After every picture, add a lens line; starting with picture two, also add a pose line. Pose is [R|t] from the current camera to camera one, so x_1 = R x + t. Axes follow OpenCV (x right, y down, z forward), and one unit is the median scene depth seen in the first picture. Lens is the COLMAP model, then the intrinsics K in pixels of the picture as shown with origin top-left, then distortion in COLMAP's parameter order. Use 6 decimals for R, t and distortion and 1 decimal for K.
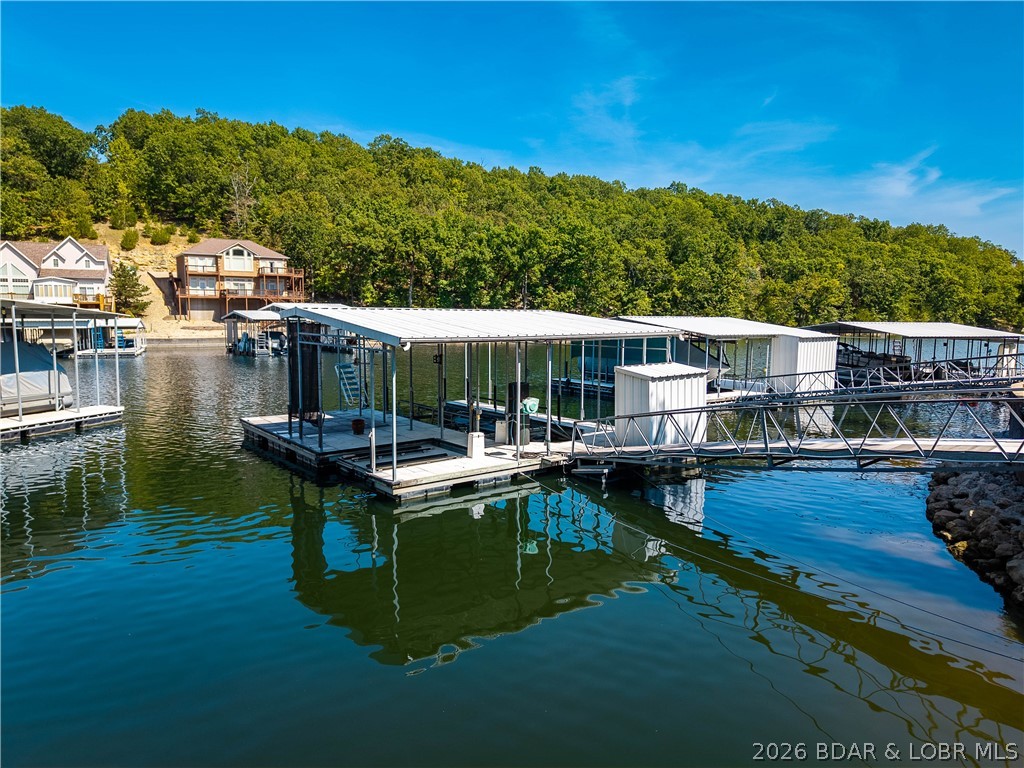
lens RADIAL K [[700.8, 0, 512.6], [0, 700.8, 379.8], [0, 0, 1]] dist [0.019013, 0.000764]
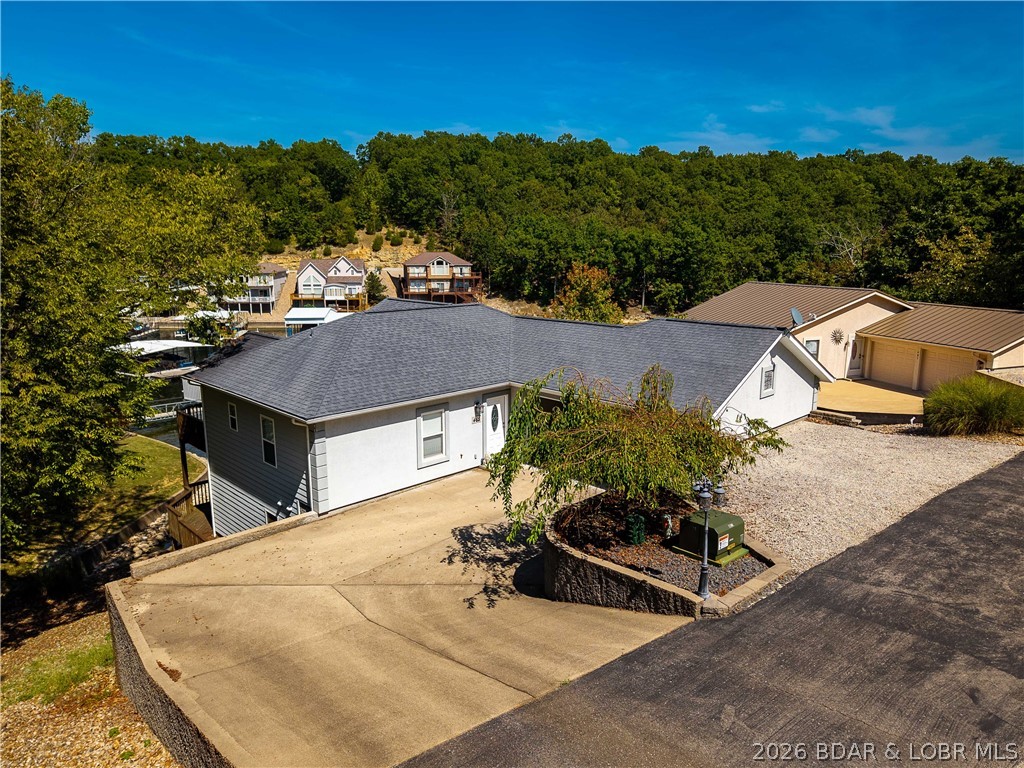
lens RADIAL K [[700.8, 0, 512.6], [0, 700.8, 379.8], [0, 0, 1]] dist [0.019013, 0.000764]
pose [[0.949381, 0.049479, -0.310207, 0.215520], [-0.019390, 0.994864, 0.099342, -0.077647], [0.313529, -0.088298, 0.945464, -0.358102]]
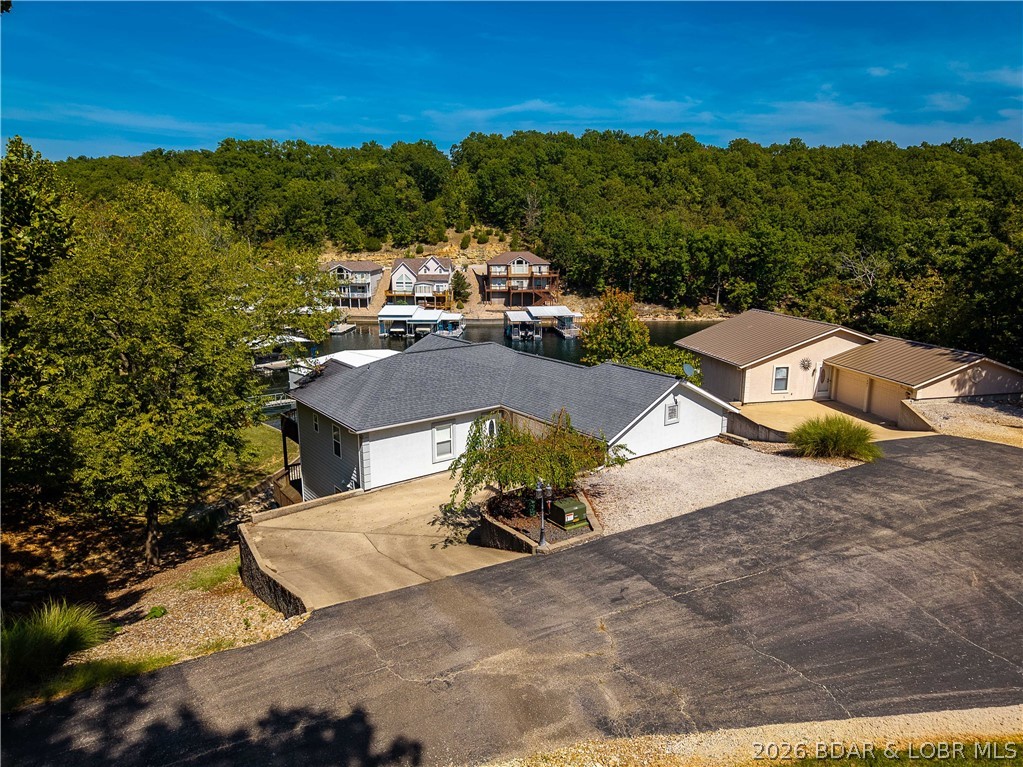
lens RADIAL K [[696.4, 0, 511.5], [0, 696.4, 383.5], [0, 0, 1]] dist [0.045375, -0.001341]
pose [[0.897094, 0.085489, -0.433490, 0.285446], [-0.031147, 0.990898, 0.130959, -0.105745], [0.440740, -0.103981, 0.891592, -0.426321]]
